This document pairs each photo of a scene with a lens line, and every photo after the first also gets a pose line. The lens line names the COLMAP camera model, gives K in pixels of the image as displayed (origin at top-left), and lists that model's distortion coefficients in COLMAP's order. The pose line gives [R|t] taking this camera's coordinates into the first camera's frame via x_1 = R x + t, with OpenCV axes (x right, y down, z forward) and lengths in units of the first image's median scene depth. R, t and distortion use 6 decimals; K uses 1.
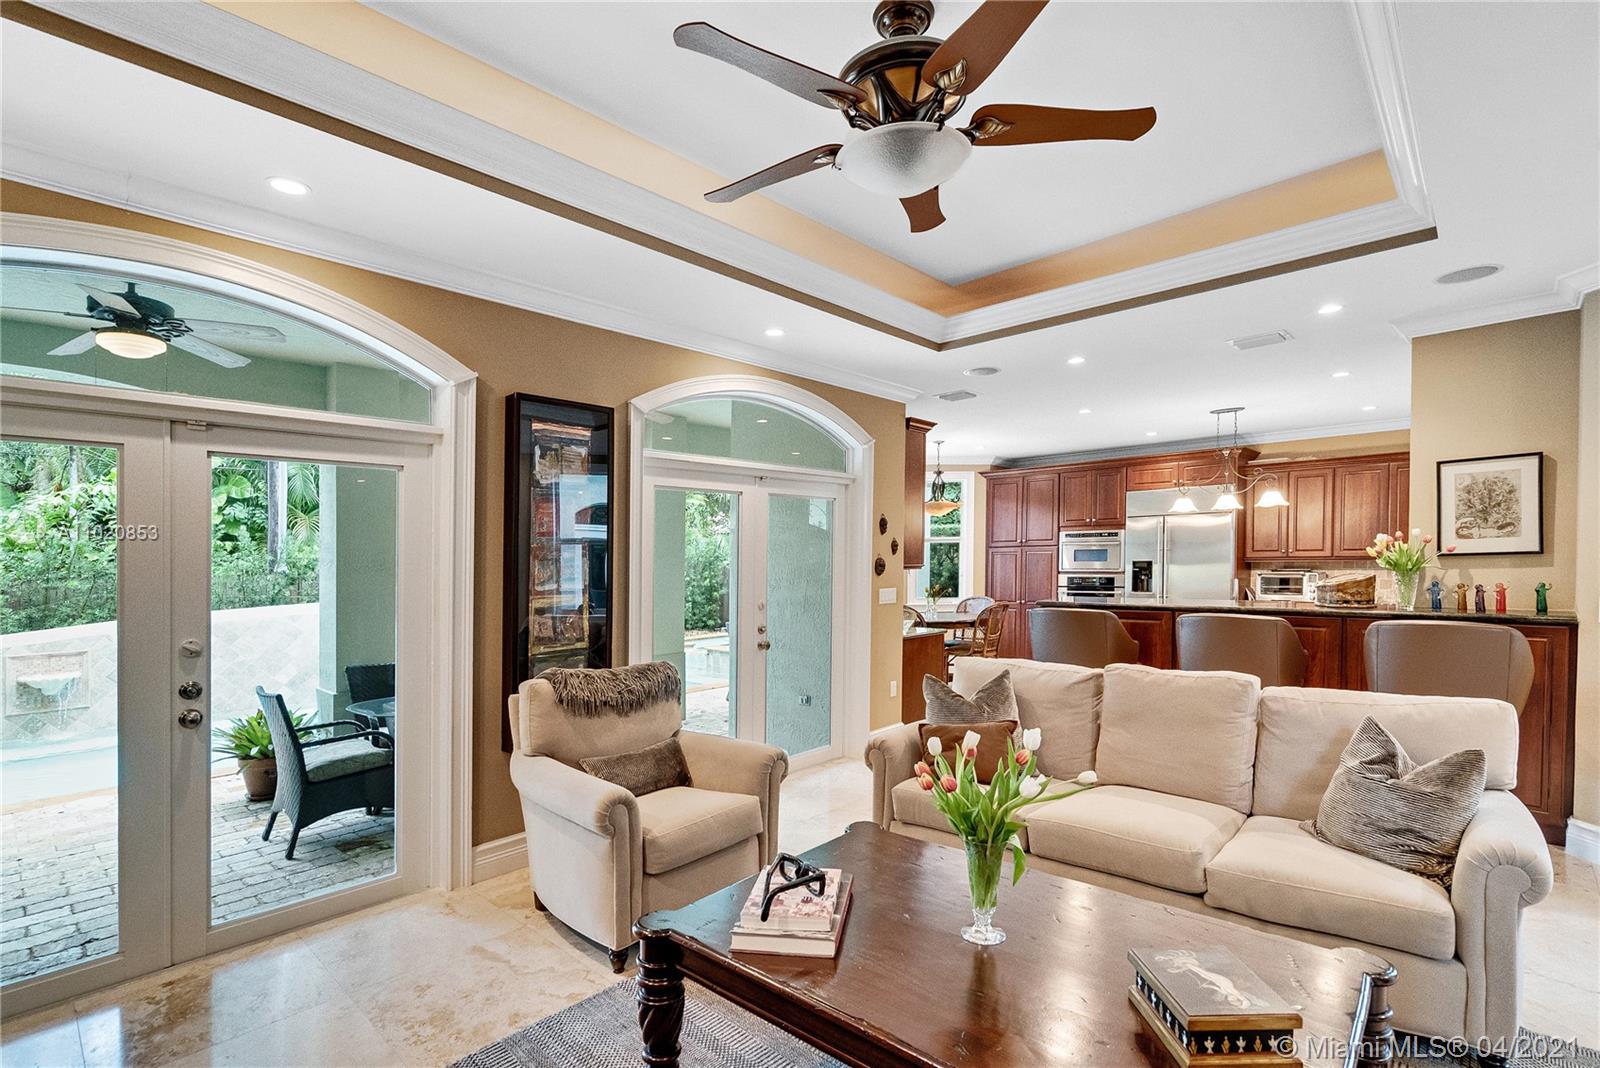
lens RADIAL K [[751.4, 0, 752.3], [0, 751.4, 612.1], [0, 0, 1]] dist [-0.006228, -0.000753]
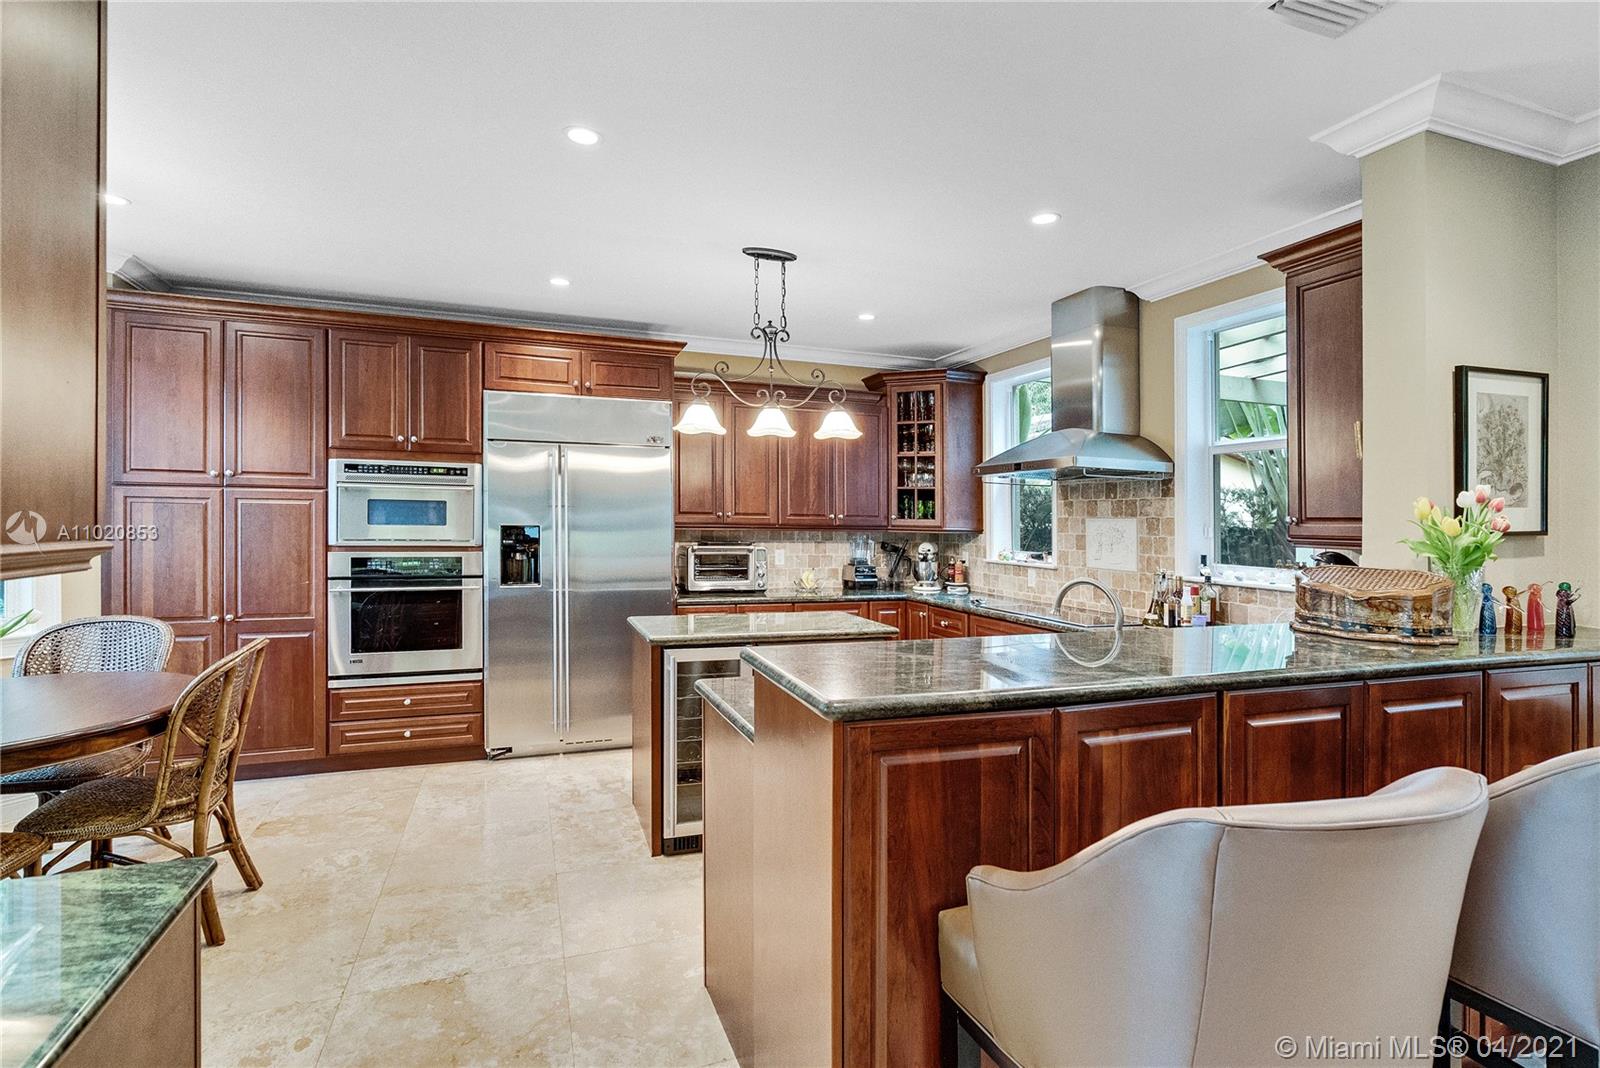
lens RADIAL K [[751.4, 0, 748.3], [0, 751.4, 529.7], [0, 0, 1]] dist [-0.006228, -0.000753]
pose [[0.389360, 0.007207, 0.921057, 0.098849], [0.043364, 0.998717, -0.026146, -0.044310], [-0.920064, 0.050121, 0.388548, 0.641768]]
